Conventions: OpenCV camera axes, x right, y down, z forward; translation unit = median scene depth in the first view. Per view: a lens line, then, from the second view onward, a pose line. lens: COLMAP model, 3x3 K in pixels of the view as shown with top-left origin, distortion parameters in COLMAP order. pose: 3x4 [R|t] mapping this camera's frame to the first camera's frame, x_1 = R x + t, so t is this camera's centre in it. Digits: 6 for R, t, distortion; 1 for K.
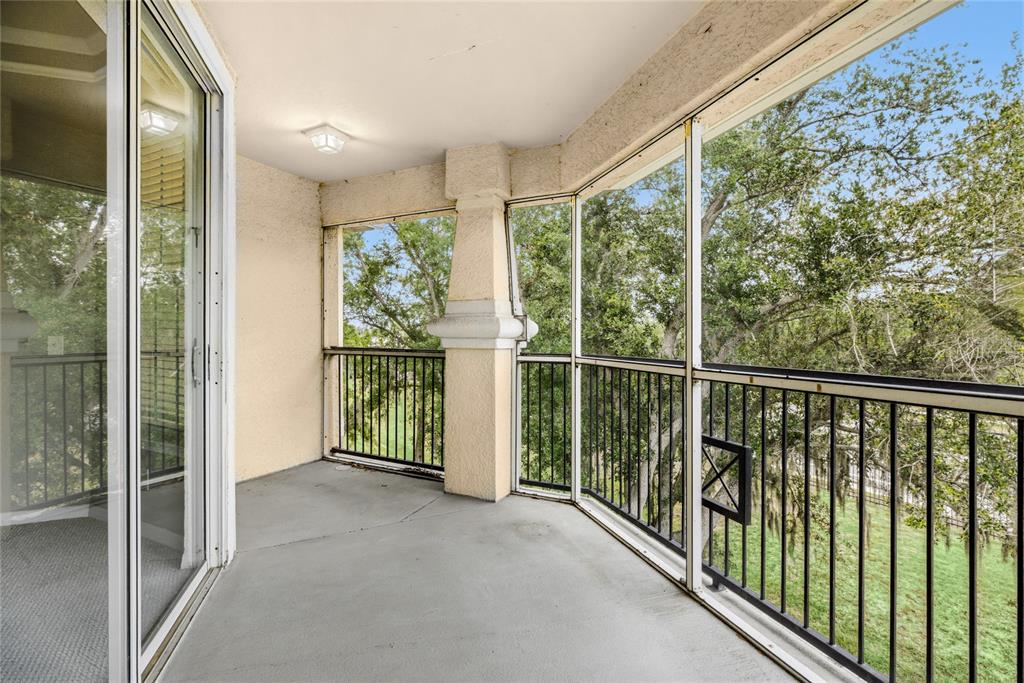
lens RADIAL K [[465.9, 0, 497.9], [0, 465.9, 336.7], [0, 0, 1]] dist [0.000443, 0.000223]
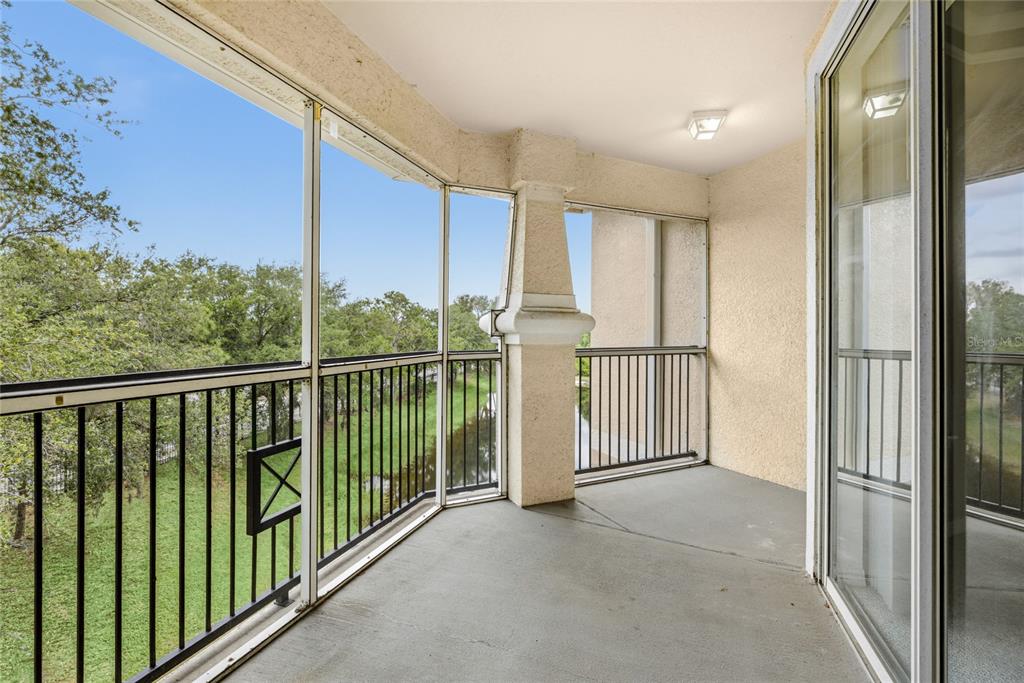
lens RADIAL K [[465.9, 0, 497.9], [0, 465.9, 336.7], [0, 0, 1]] dist [0.000443, 0.000223]
pose [[-0.795872, 0.000486, 0.605465, -0.460682], [0.005132, 0.999969, 0.005943, 0.004316], [-0.605444, 0.007837, -0.795850, 1.552854]]
